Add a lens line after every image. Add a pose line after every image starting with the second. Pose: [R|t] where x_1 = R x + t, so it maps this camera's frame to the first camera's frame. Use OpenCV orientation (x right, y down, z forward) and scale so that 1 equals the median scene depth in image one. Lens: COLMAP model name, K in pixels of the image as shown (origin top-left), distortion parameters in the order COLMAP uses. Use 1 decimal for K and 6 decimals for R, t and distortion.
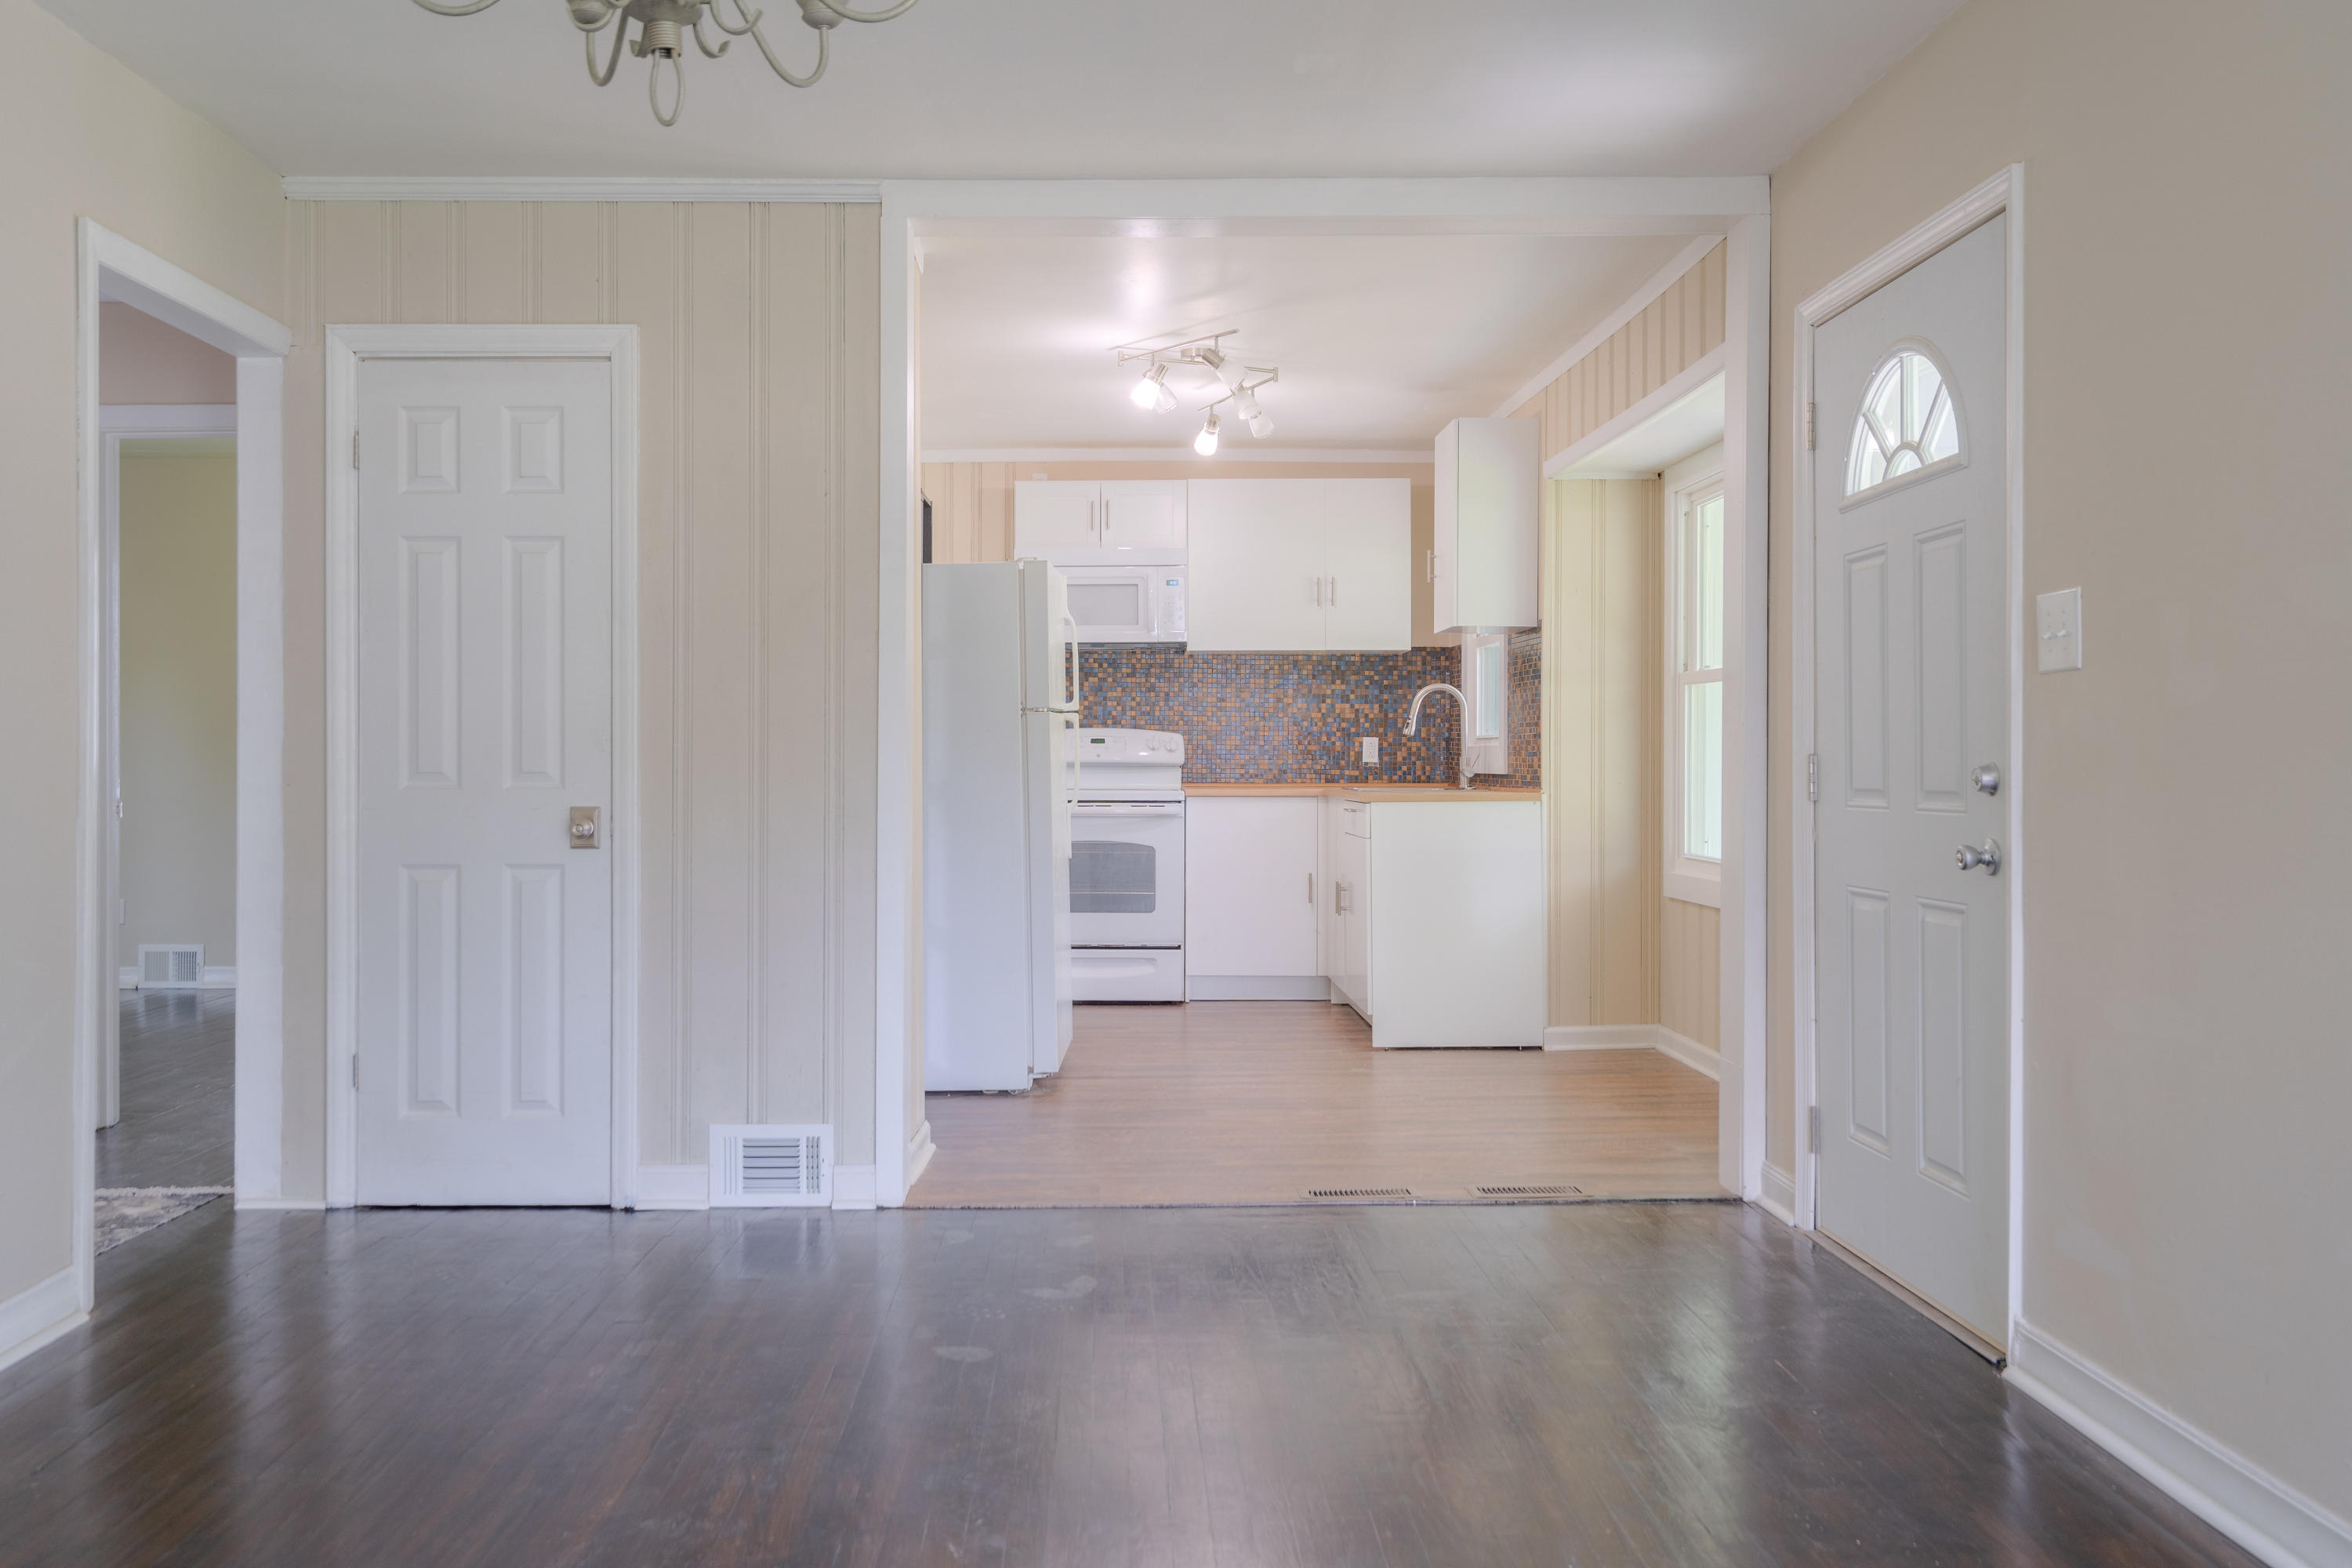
lens RADIAL K [[1862.3, 0, 1170.4], [0, 1862.3, 762.6], [0, 0, 1]] dist [0.006428, -0.006540]
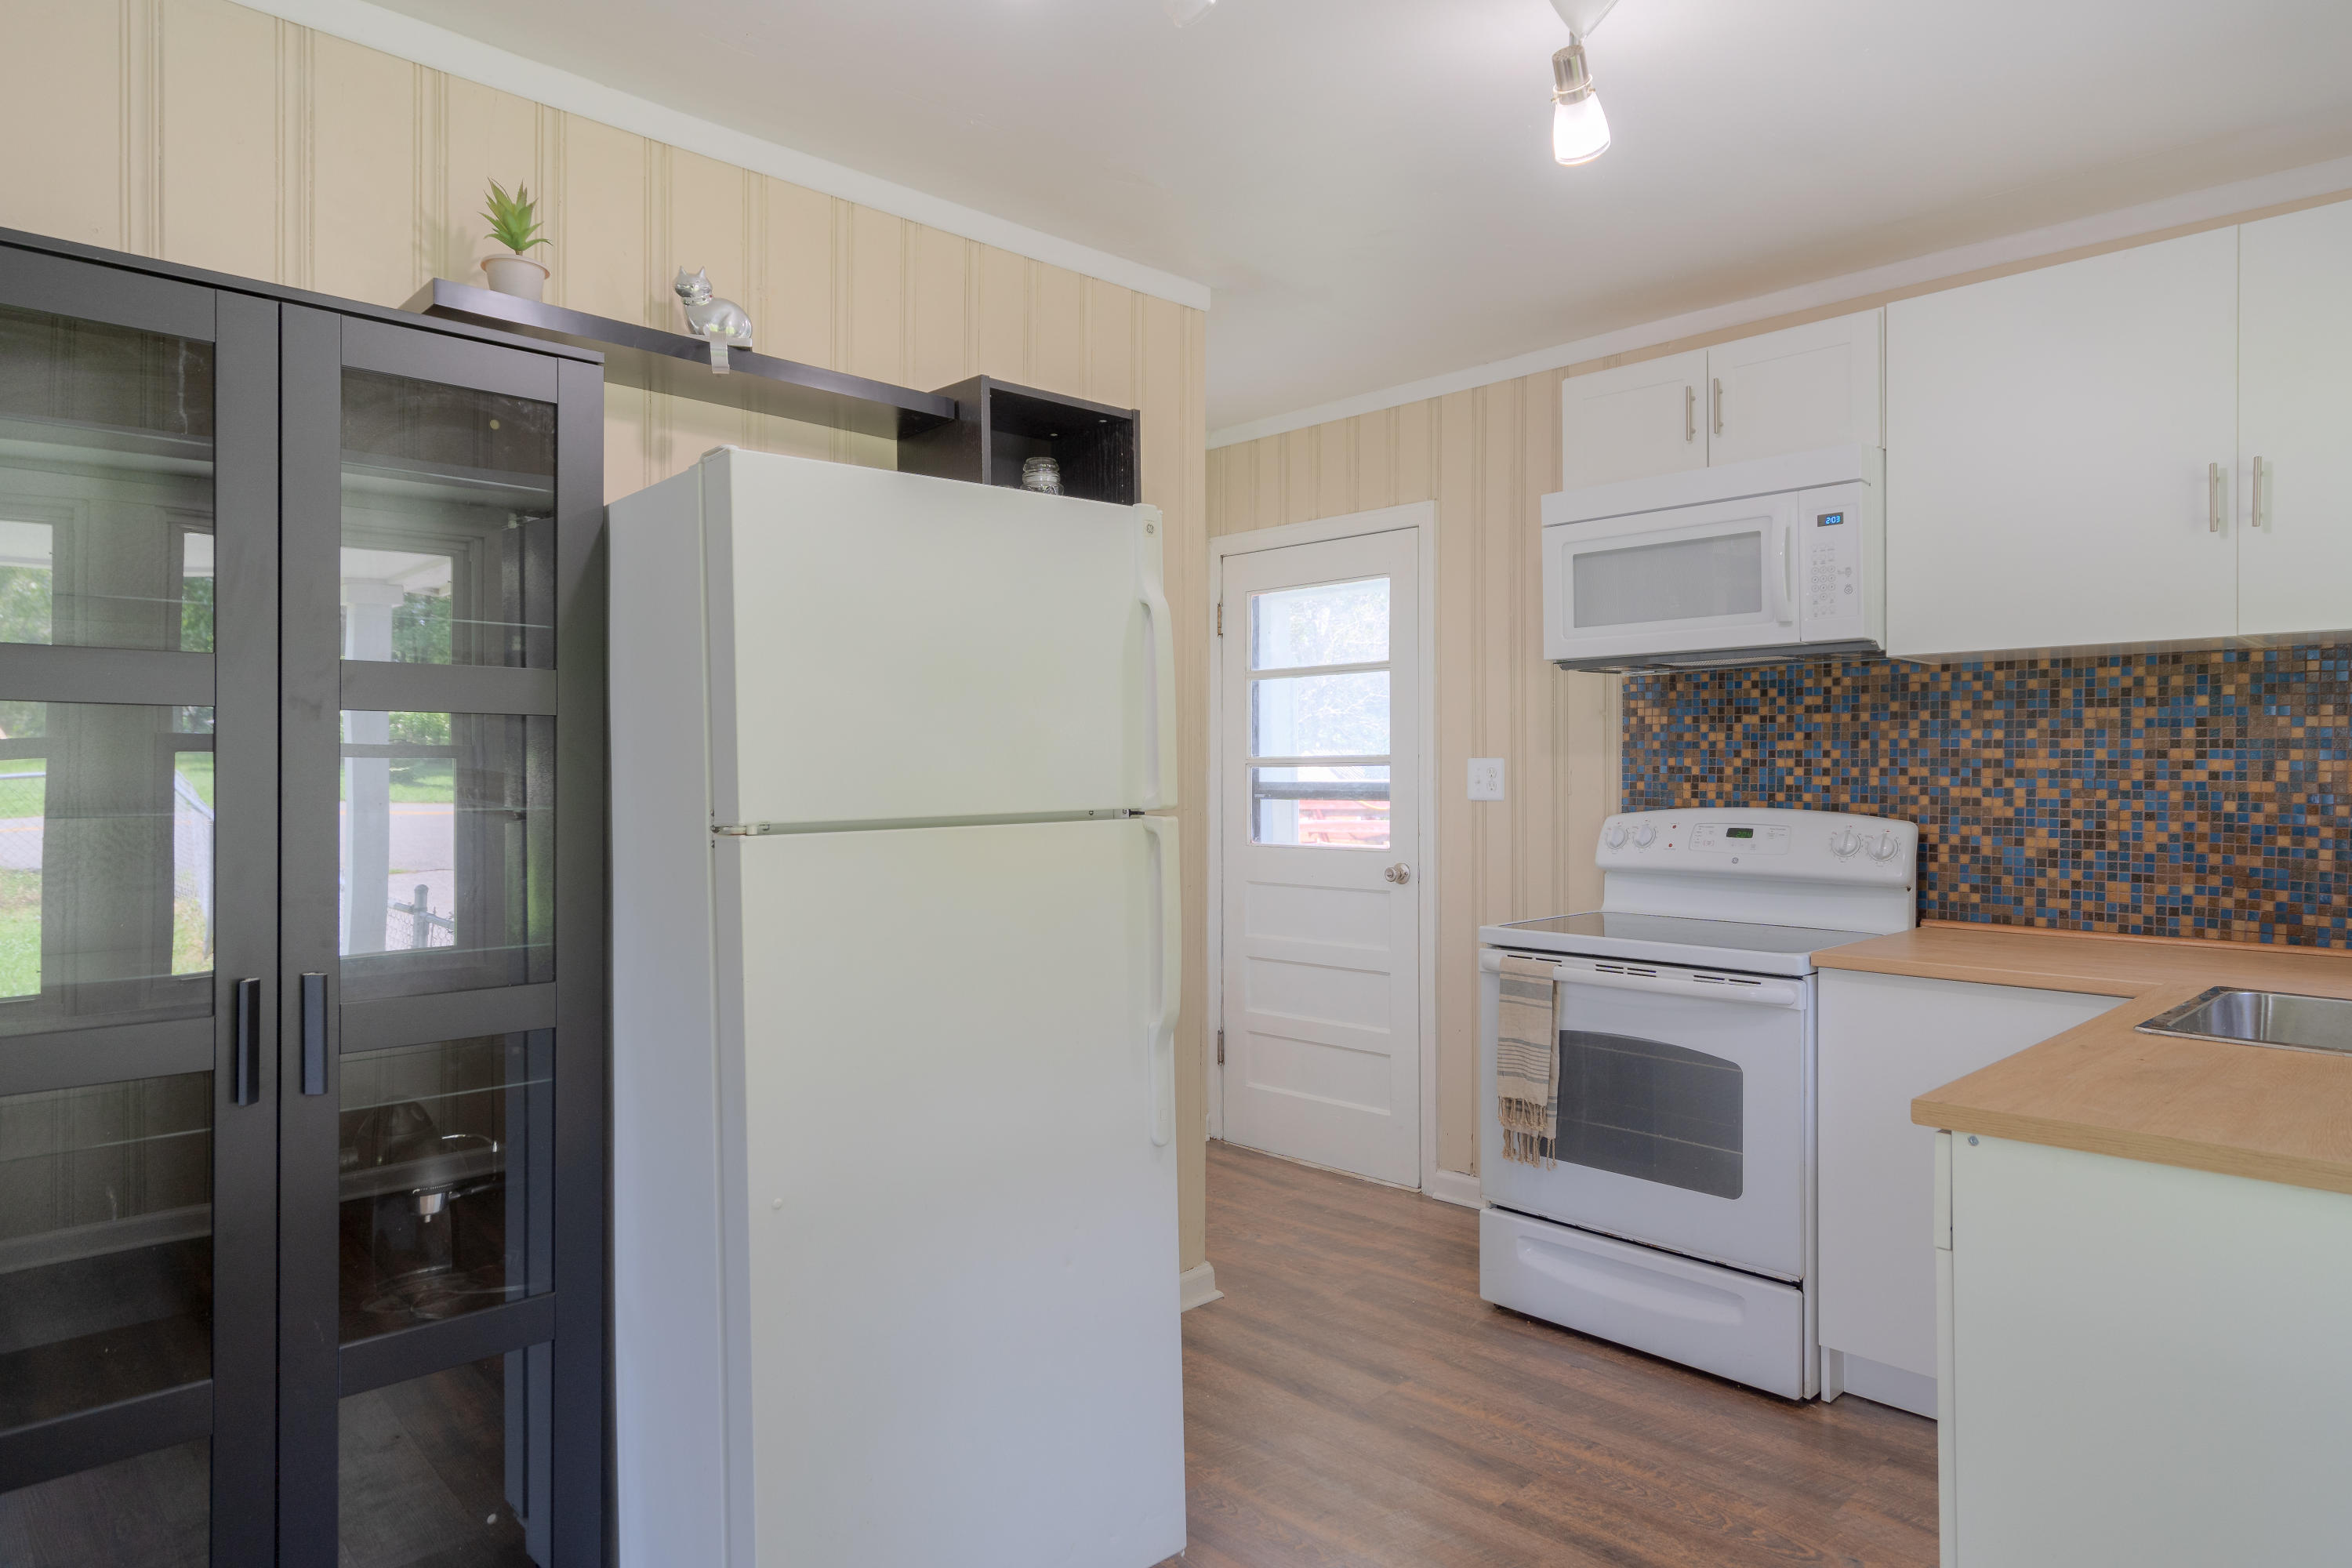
lens RADIAL K [[1413.9, 0, 1179.5], [0, 1413.9, 774.2], [0, 0, 1]] dist [0.007756, 0.001362]
pose [[0.693026, 0.002005, -0.720910, 0.194354], [-0.001263, 0.999998, 0.001567, -0.039026], [0.720911, -0.000175, 0.693027, 0.796157]]
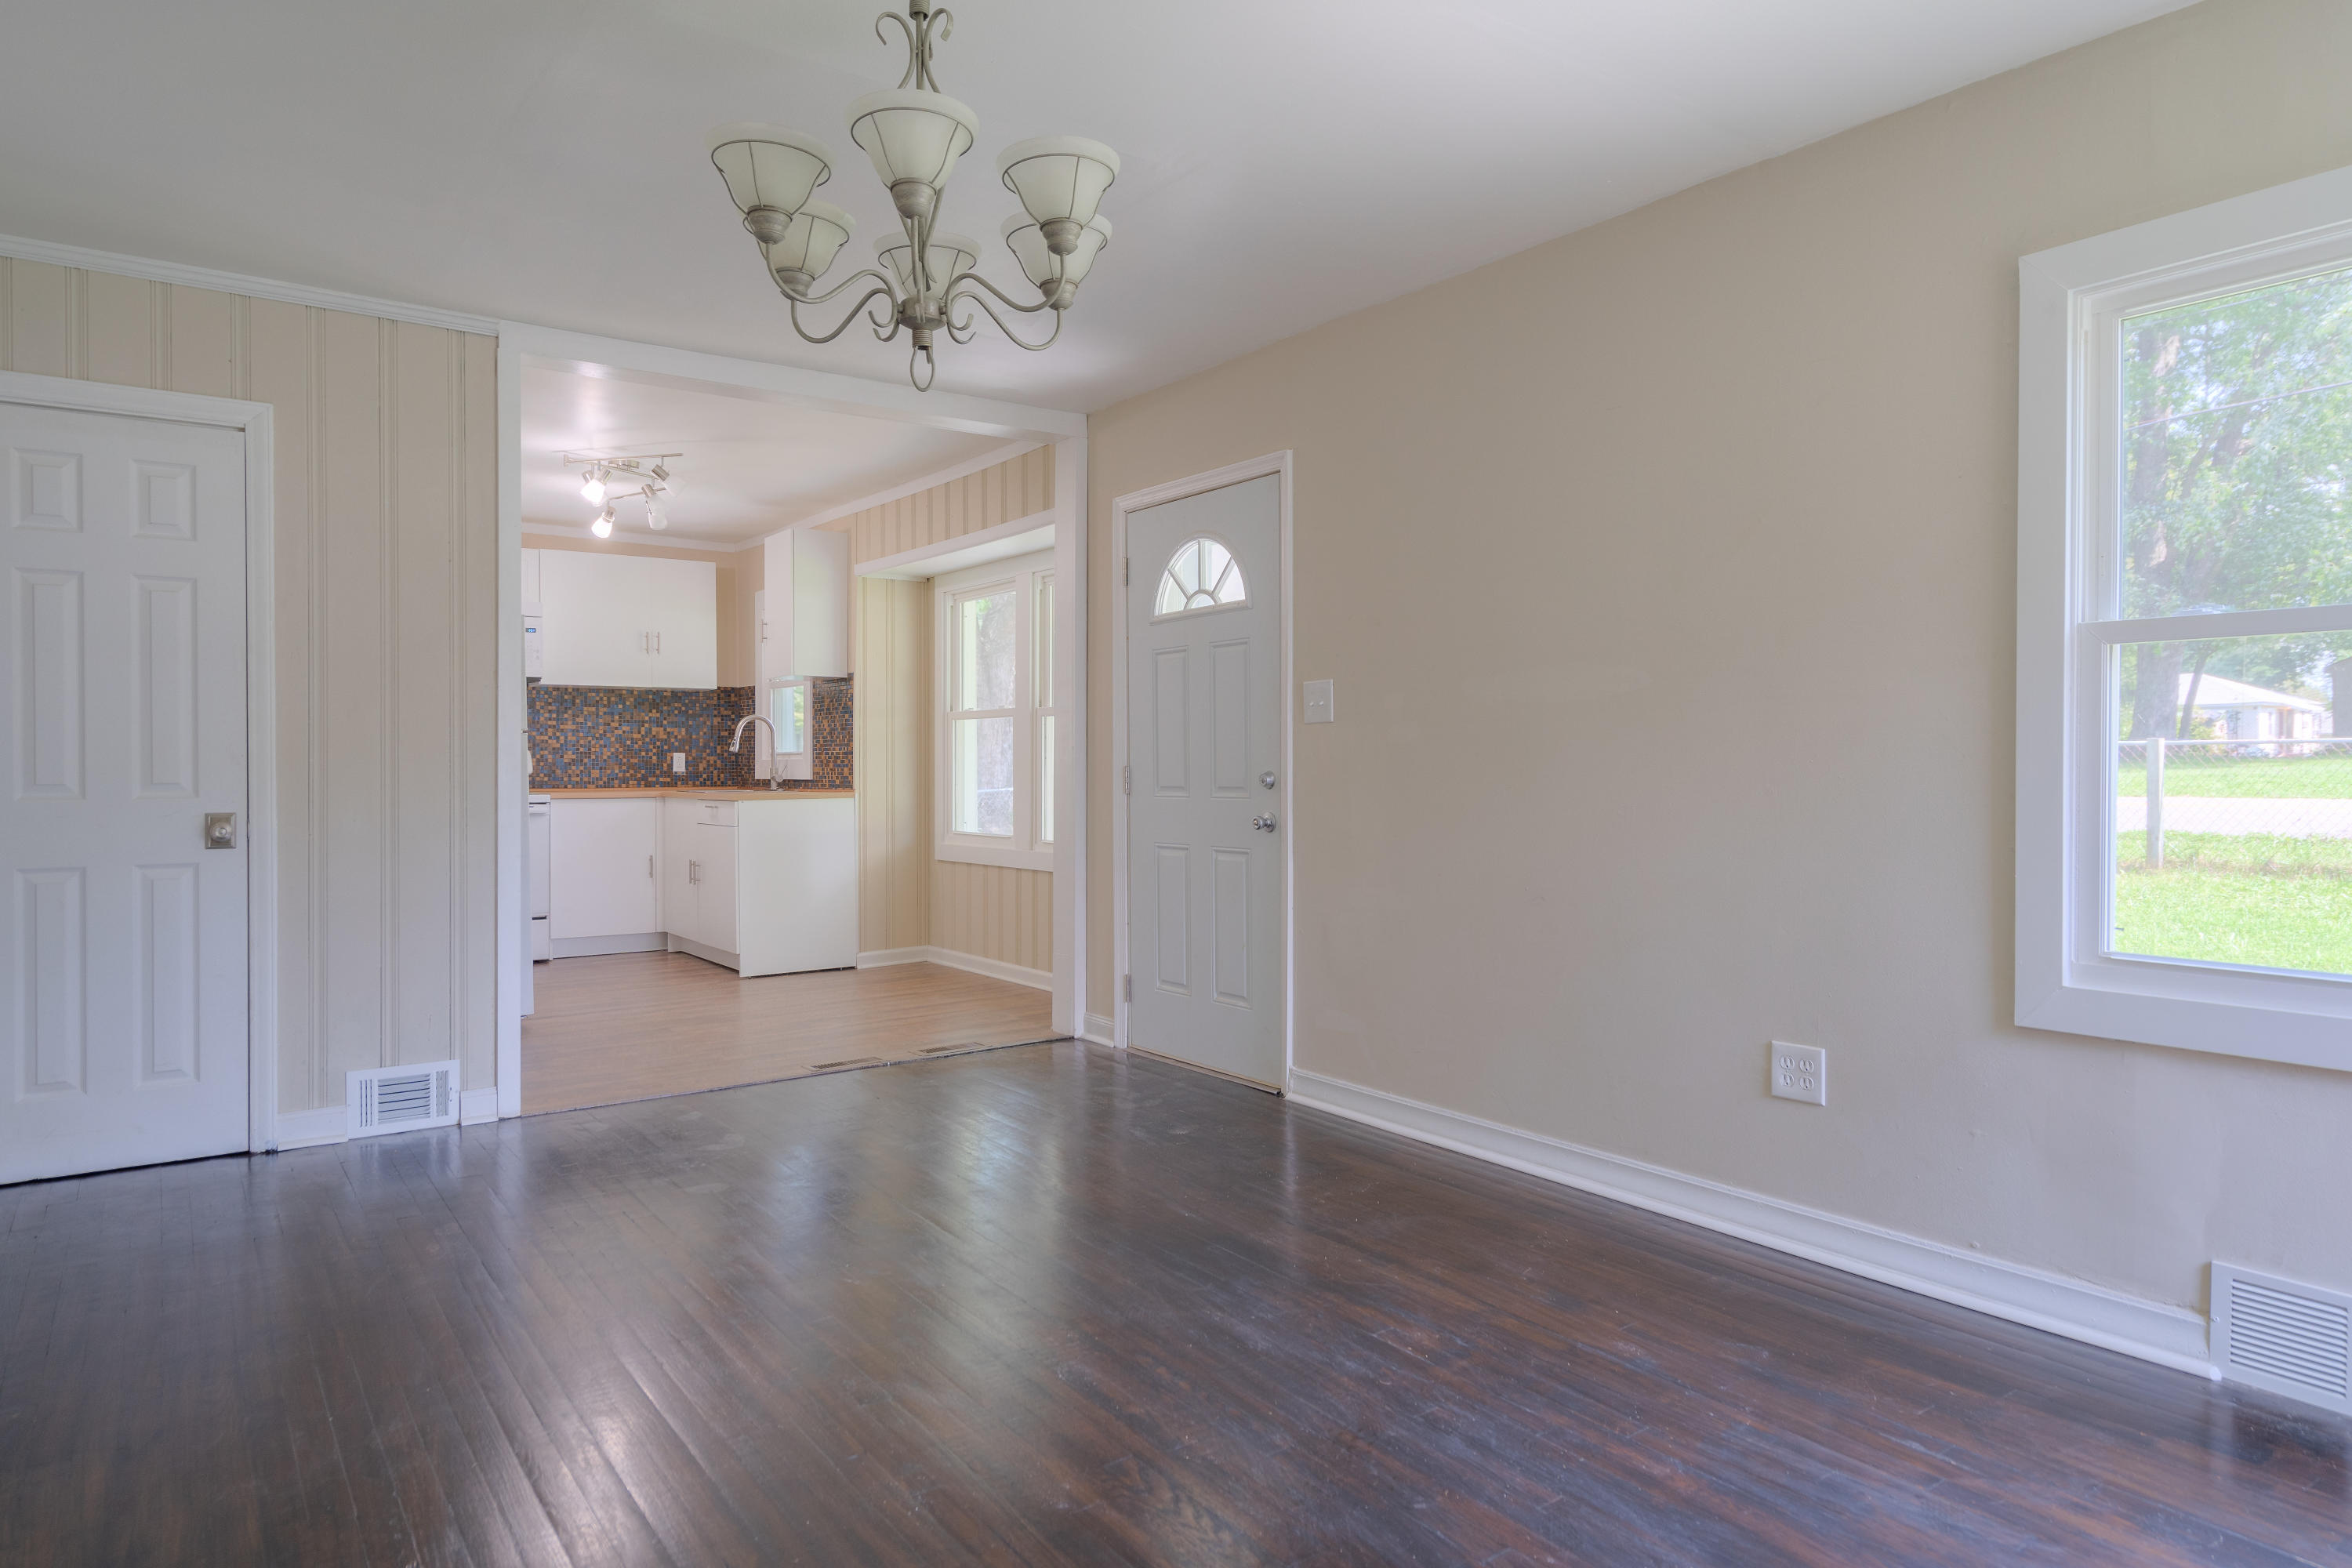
lens RADIAL K [[1413.9, 0, 1177.0], [0, 1413.9, 786.9], [0, 0, 1]] dist [0.007756, 0.001362]
pose [[0.815684, -0.010177, 0.578409, -0.258121], [0.003342, 0.999911, 0.012880, -0.001460], [-0.578488, -0.008573, 0.815646, -0.051644]]
